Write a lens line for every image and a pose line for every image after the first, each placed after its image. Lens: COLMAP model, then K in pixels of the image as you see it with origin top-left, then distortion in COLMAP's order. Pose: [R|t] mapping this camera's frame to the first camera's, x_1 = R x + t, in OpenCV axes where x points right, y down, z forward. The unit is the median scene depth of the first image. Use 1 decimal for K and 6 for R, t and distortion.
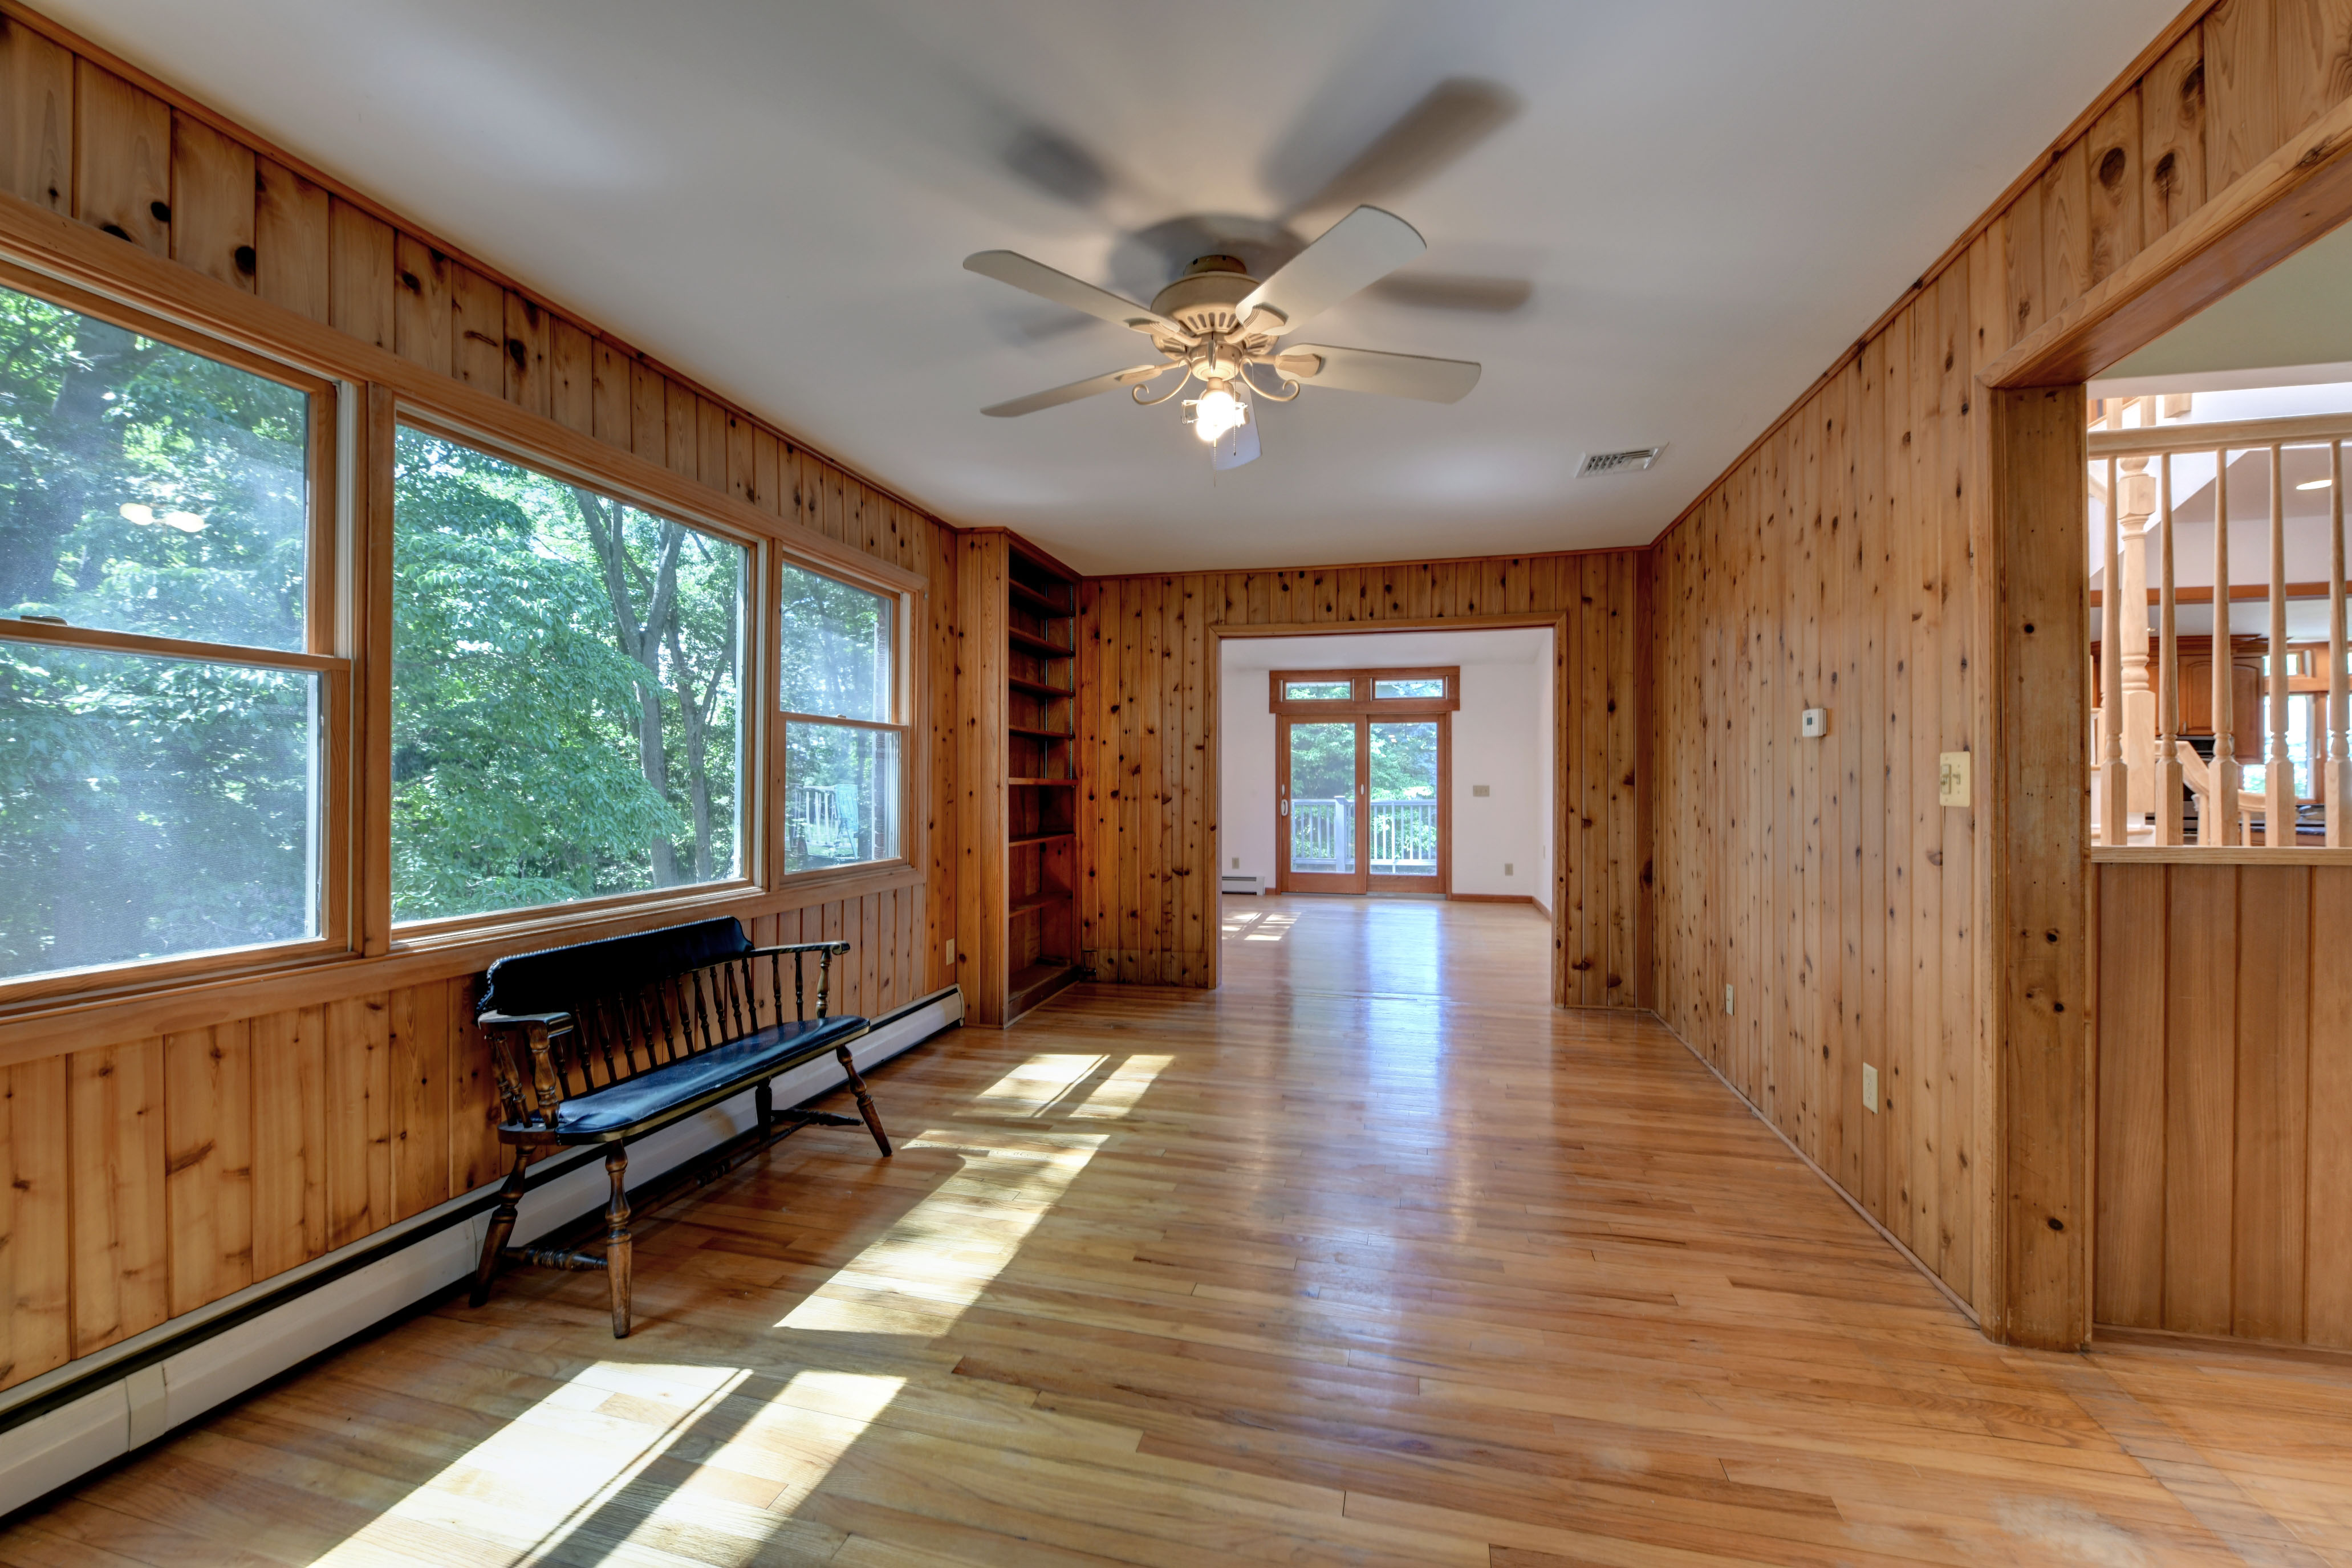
lens RADIAL K [[939.4, 0, 1171.1], [0, 939.4, 782.1], [0, 0, 1]] dist [-0.003506, -0.000377]
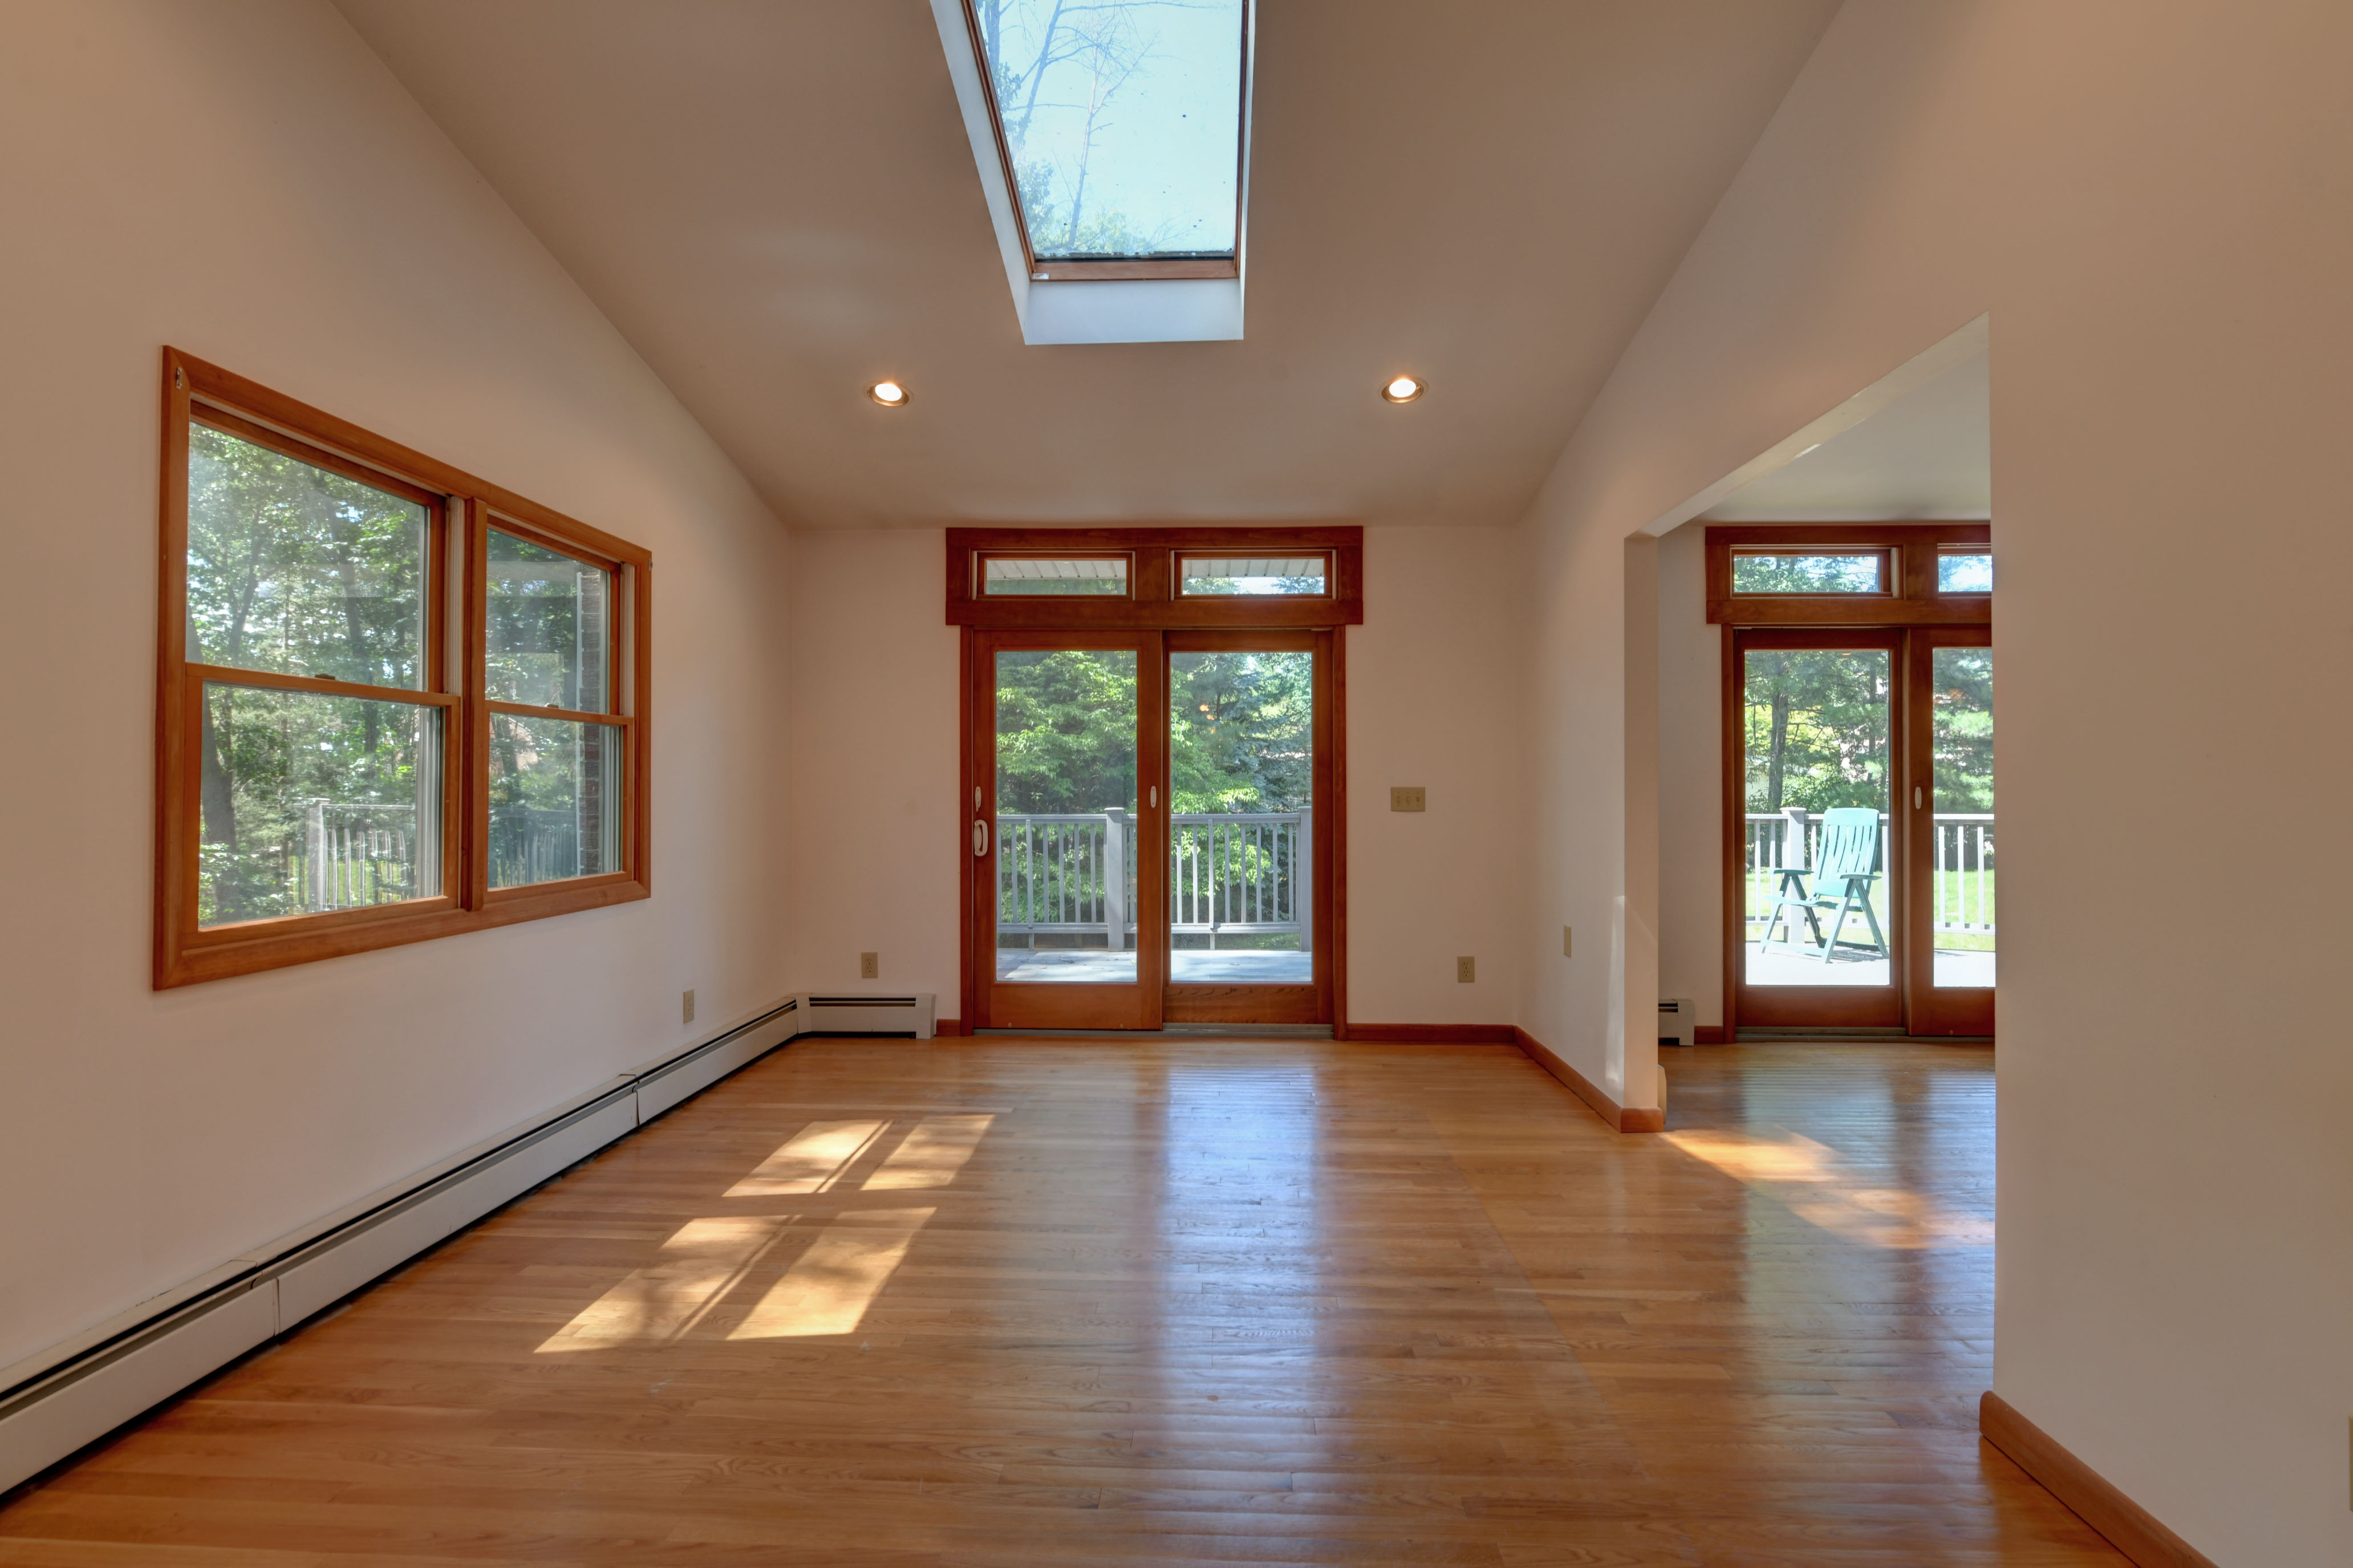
lens RADIAL K [[844.1, 0, 1186.4], [0, 844.1, 786.6], [0, 0, 1]] dist [-0.001096, -0.000071]
pose [[0.973749, -0.001024, 0.227623, 0.124268], [0.000597, 0.999998, 0.001942, 0.002185], [-0.227624, -0.001755, 0.973748, 0.591259]]
